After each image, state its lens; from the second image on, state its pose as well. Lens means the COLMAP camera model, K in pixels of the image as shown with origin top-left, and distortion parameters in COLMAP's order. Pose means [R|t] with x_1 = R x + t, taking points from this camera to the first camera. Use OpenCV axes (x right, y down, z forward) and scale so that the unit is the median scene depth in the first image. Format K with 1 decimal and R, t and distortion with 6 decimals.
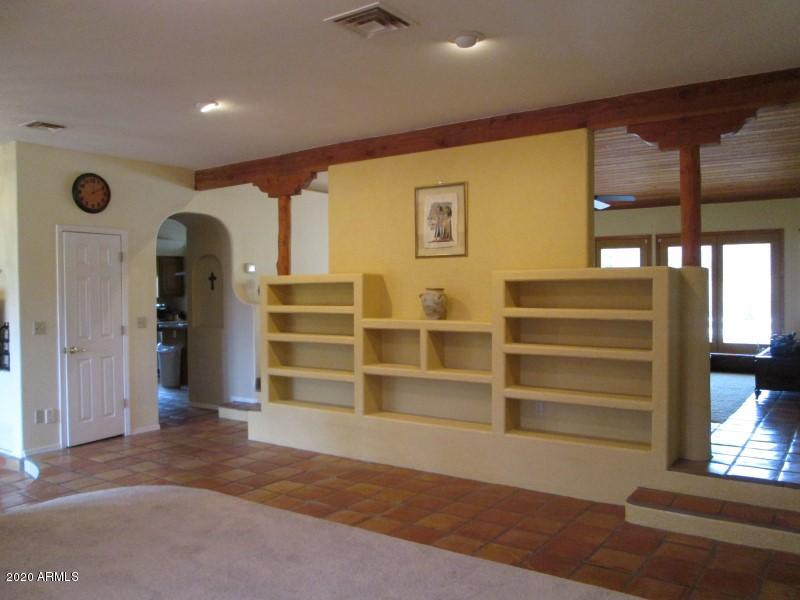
lens RADIAL K [[660.0, 0, 400.0], [0, 660.0, 300.0], [0, 0, 1]] dist [-0.052847, -0.000310]
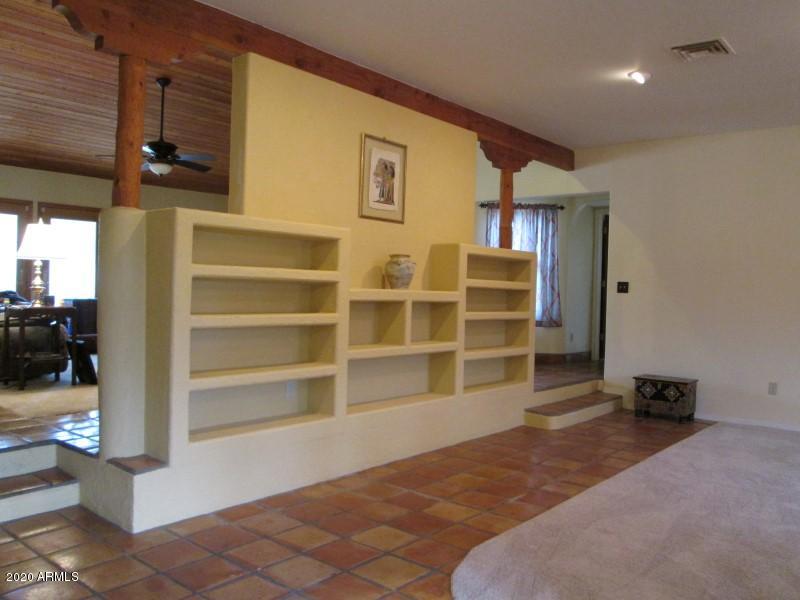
lens RADIAL K [[671.7, 0, 400.0], [0, 671.7, 300.0], [0, 0, 1]] dist [-0.006647, -0.003003]
pose [[0.080785, -0.005100, 0.996718, -0.849646], [-0.012980, 0.999897, 0.006169, 0.037209], [-0.996647, -0.013436, 0.080711, 0.904833]]
